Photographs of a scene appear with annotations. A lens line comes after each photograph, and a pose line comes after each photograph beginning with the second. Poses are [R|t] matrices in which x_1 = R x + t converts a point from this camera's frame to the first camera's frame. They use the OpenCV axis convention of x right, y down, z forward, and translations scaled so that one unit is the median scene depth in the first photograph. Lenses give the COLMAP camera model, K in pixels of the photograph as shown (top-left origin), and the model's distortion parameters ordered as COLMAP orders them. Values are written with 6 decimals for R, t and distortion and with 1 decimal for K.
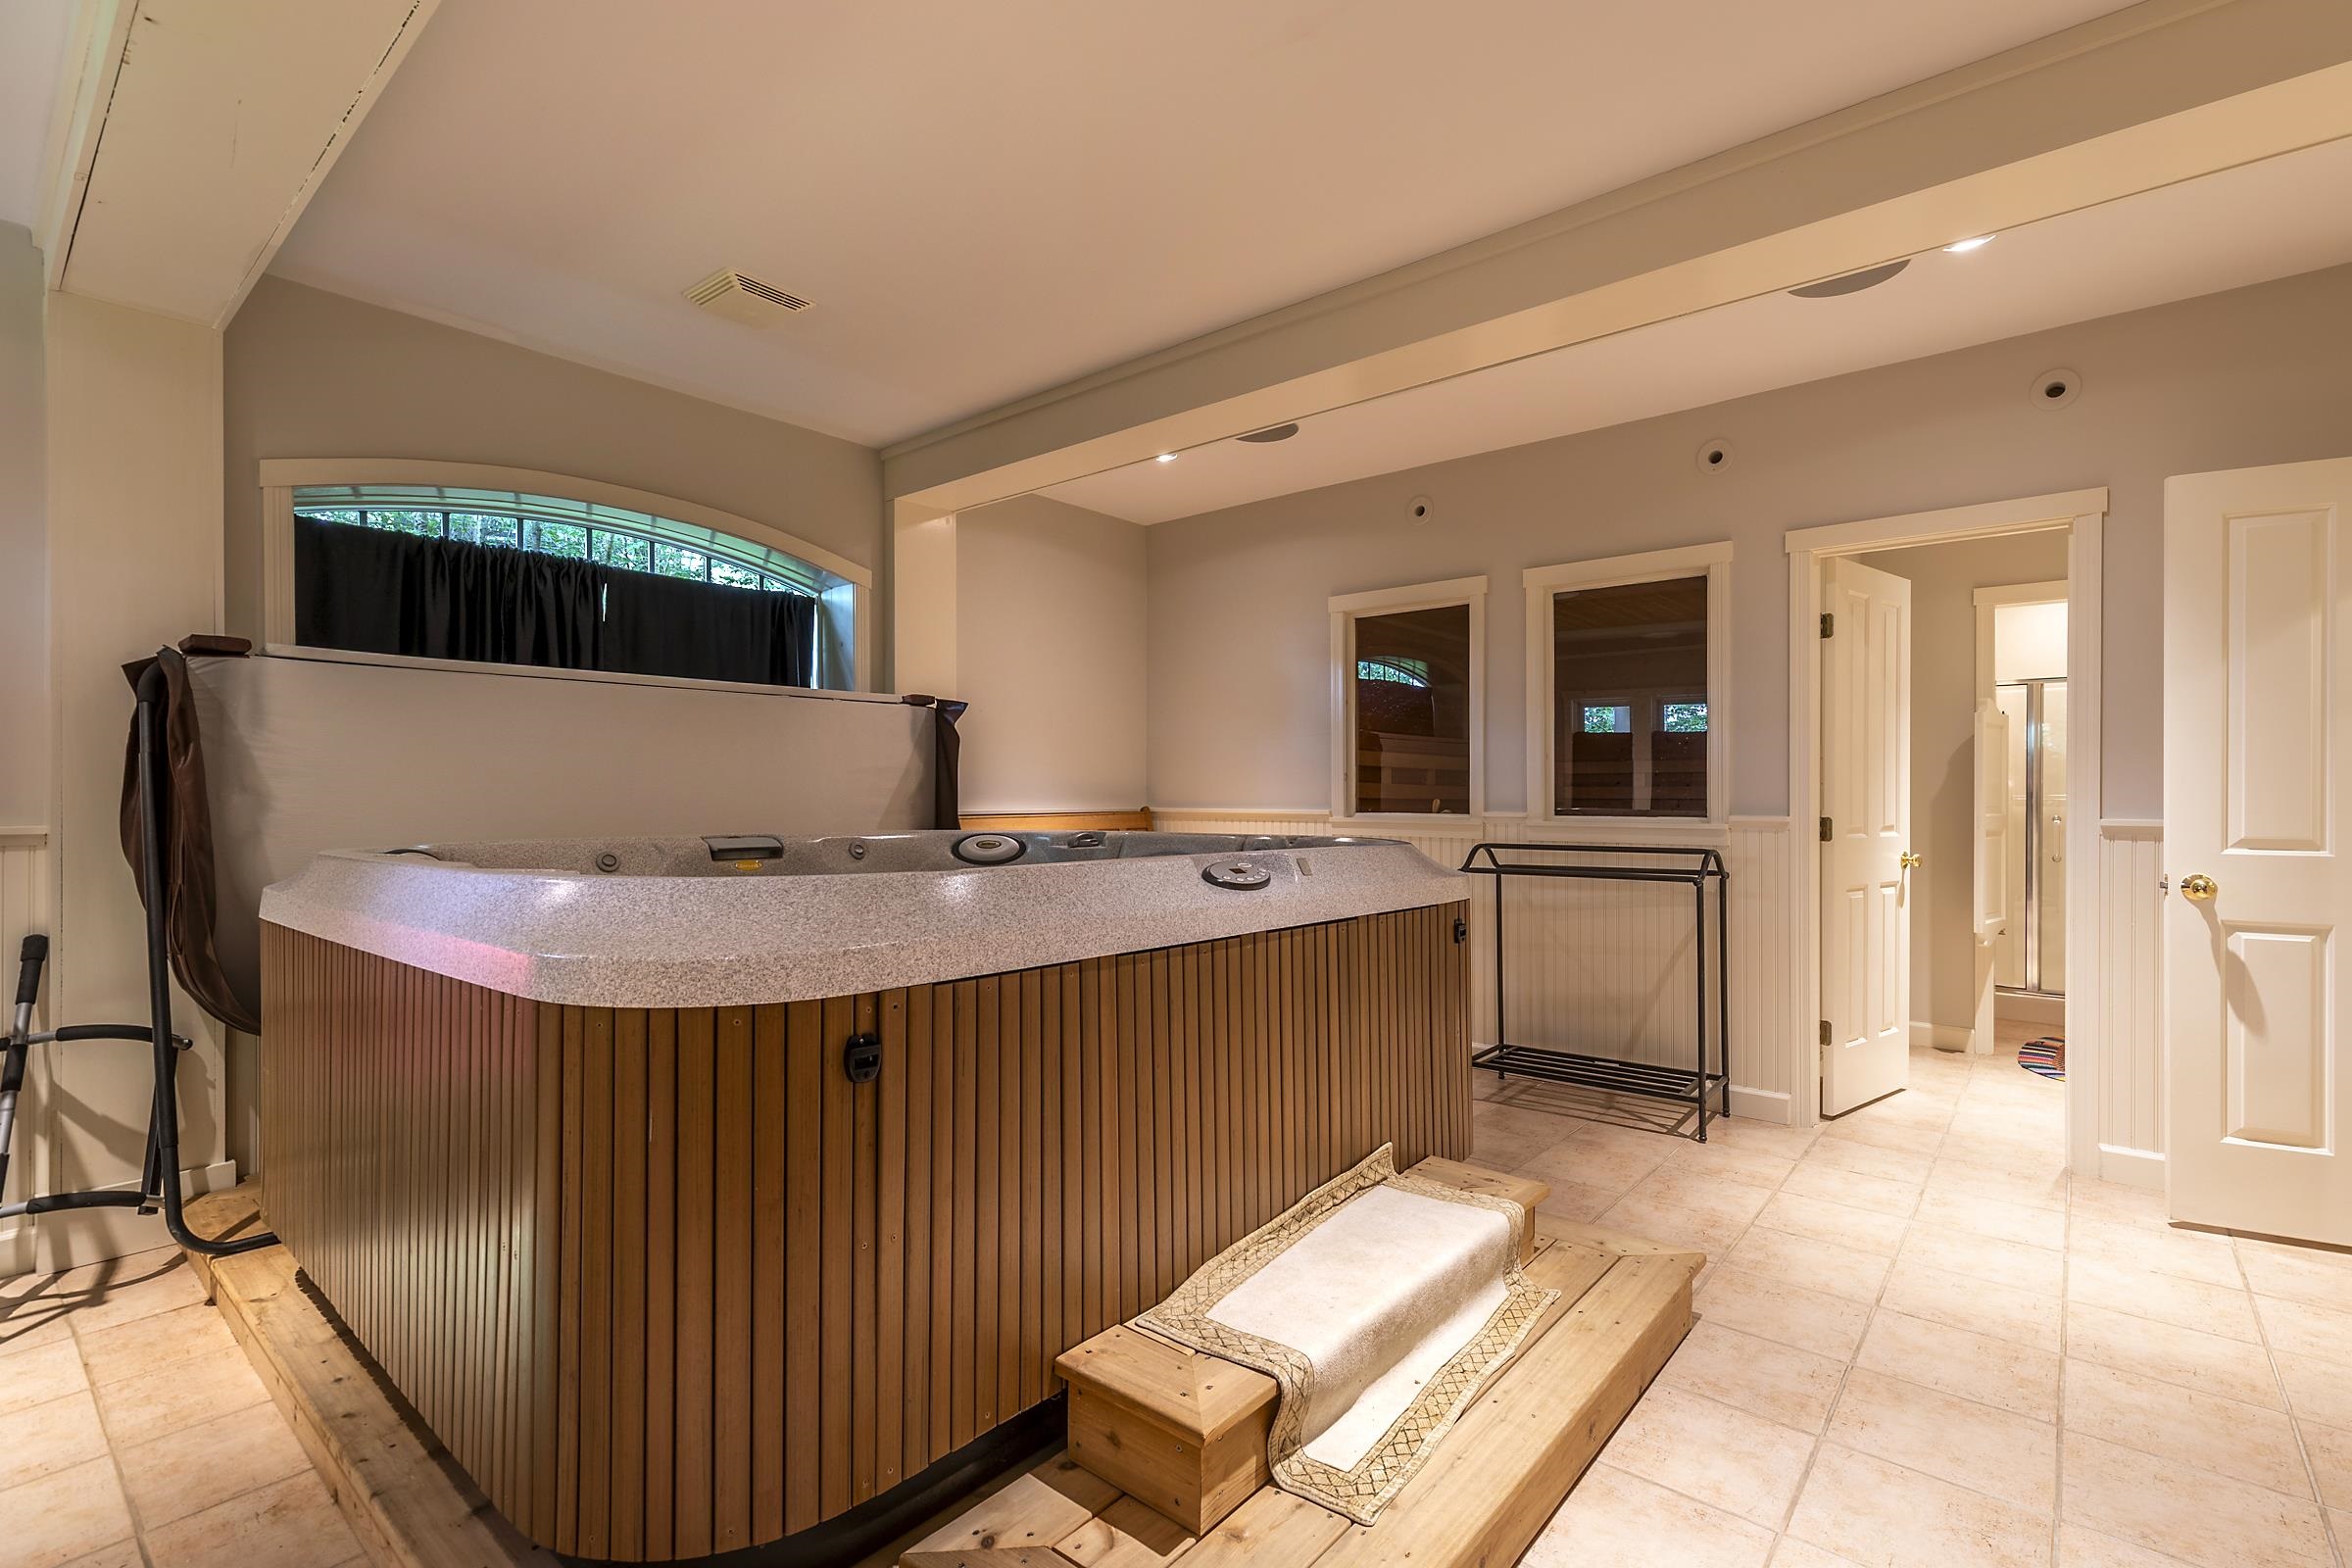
lens RADIAL K [[1063.2, 0, 1192.6], [0, 1063.2, 785.7], [0, 0, 1]] dist [0.014681, -0.000466]
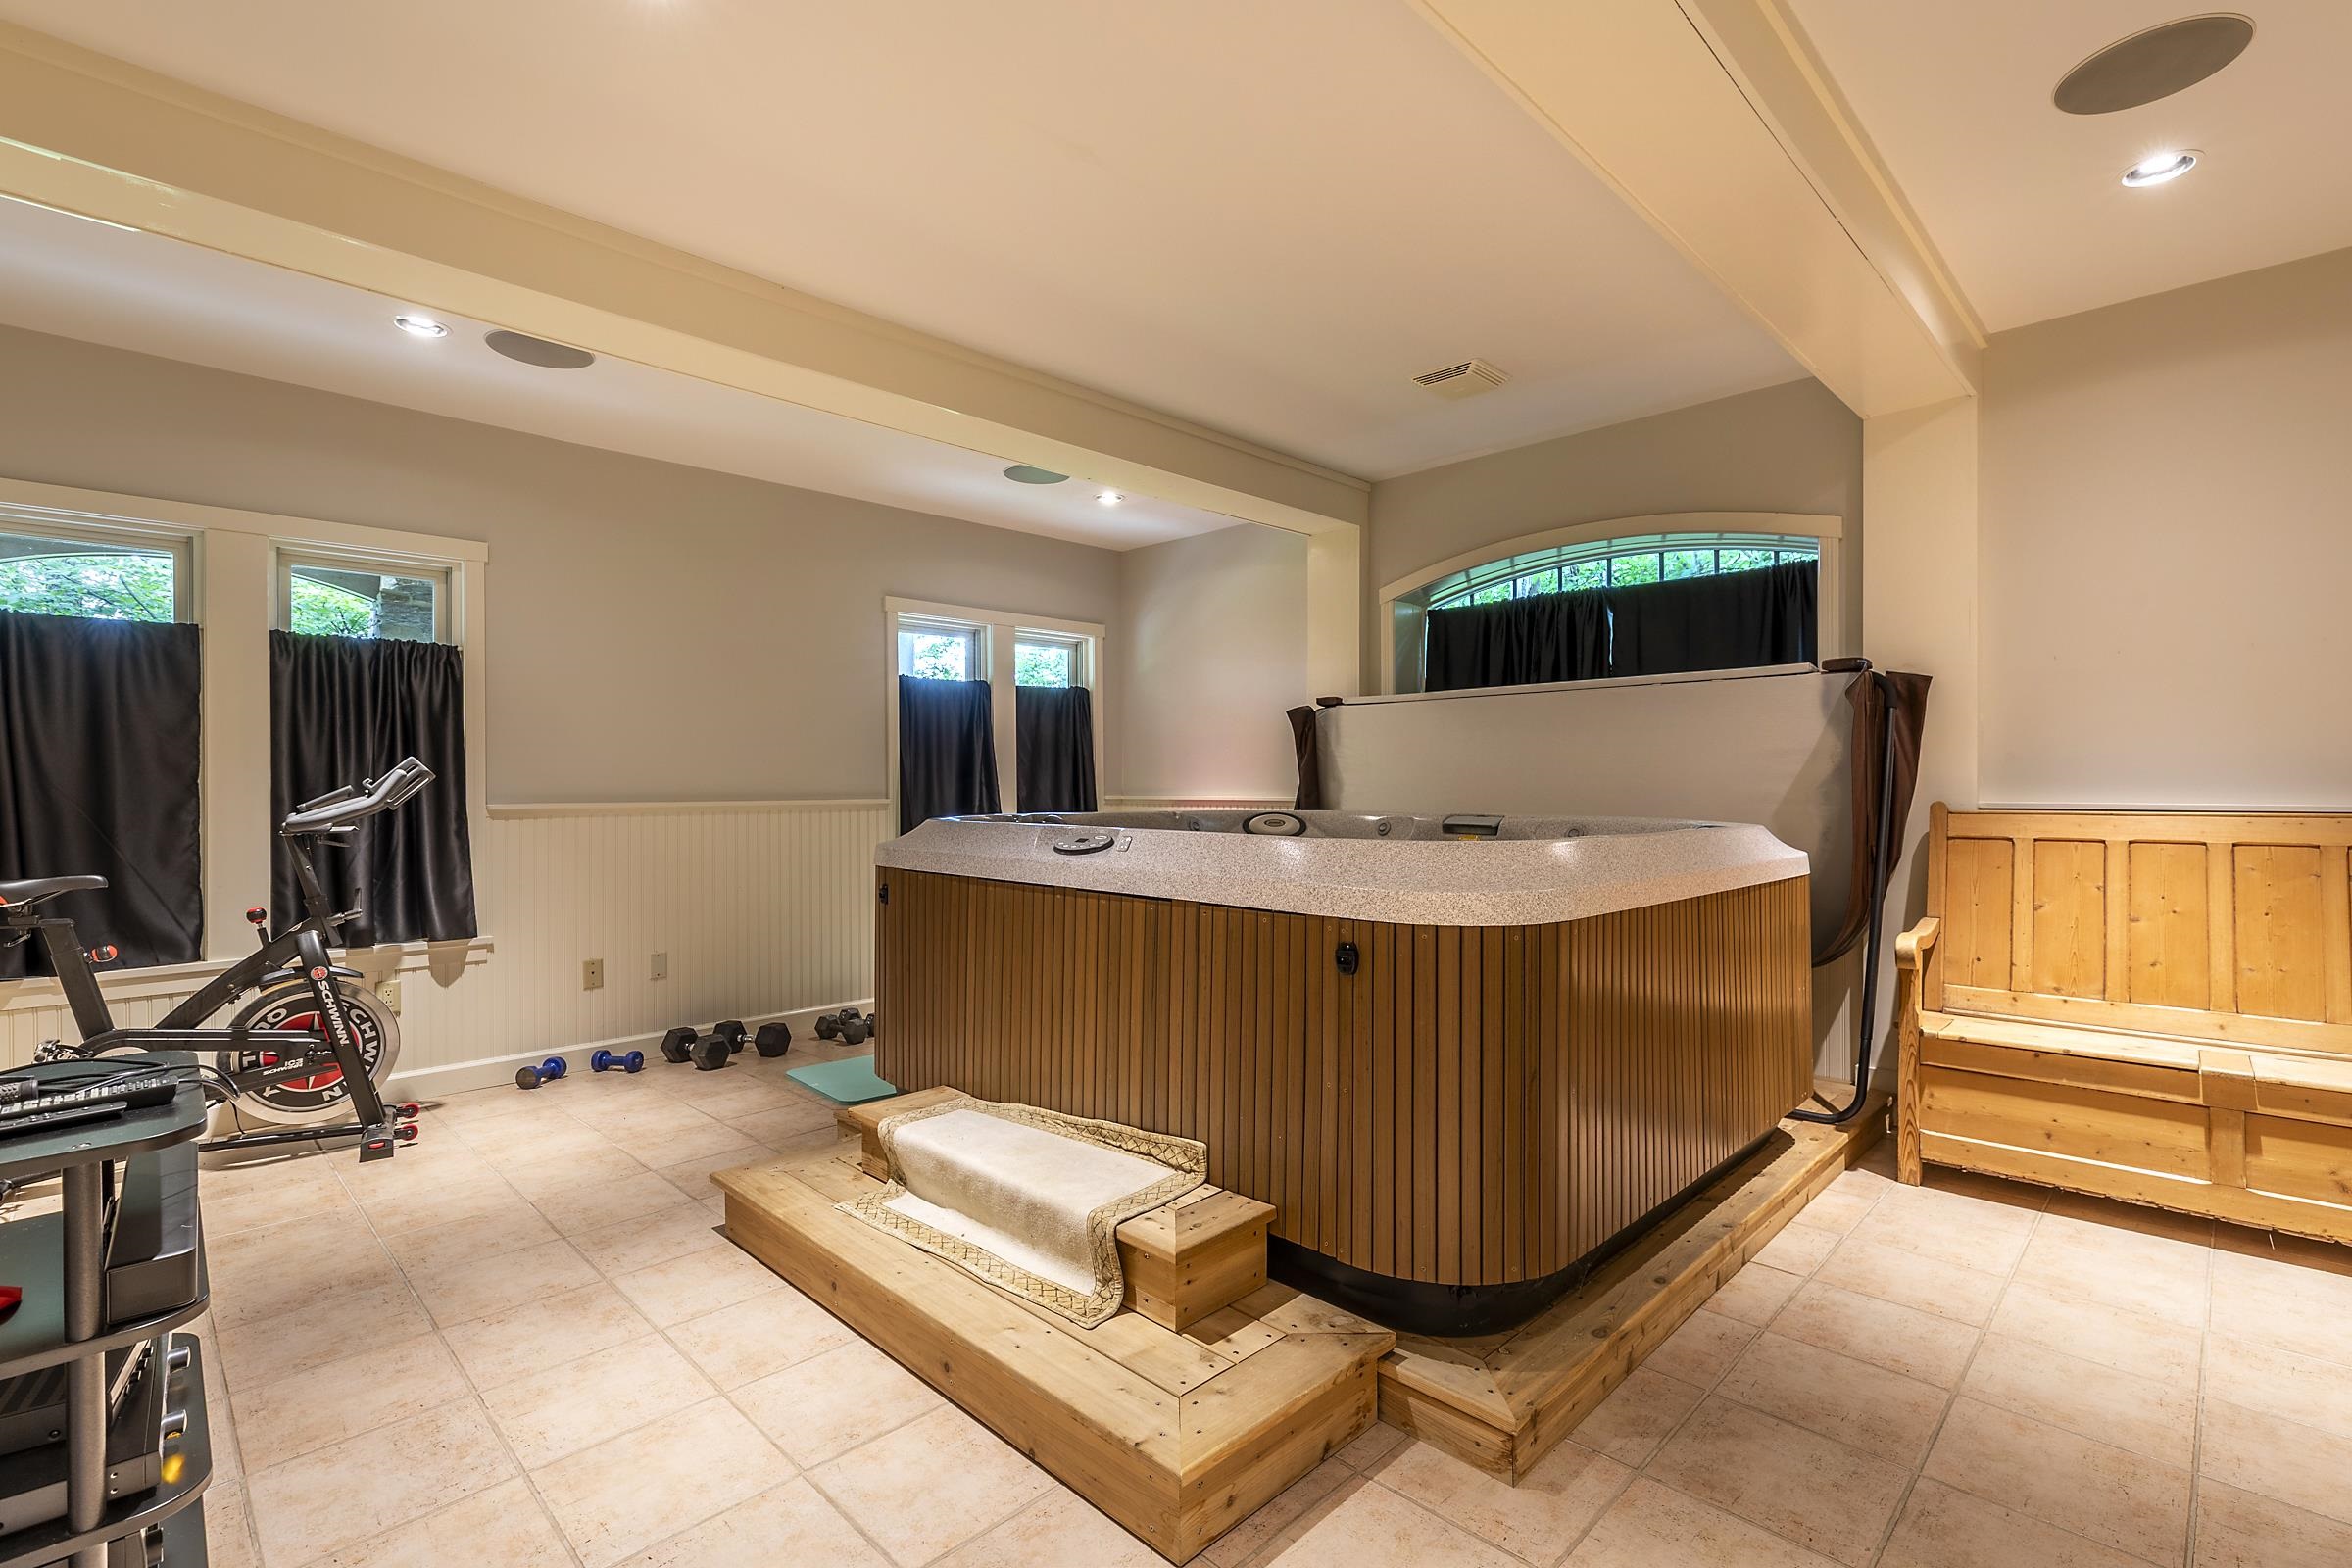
lens RADIAL K [[1063.2, 0, 1191.6], [0, 1063.2, 787.0], [0, 0, 1]] dist [0.014681, -0.000466]
pose [[-0.076868, 0.005018, -0.997029, 0.945615], [0.010074, 0.999940, 0.004256, 0.007689], [0.996990, -0.009717, -0.076914, 0.884064]]
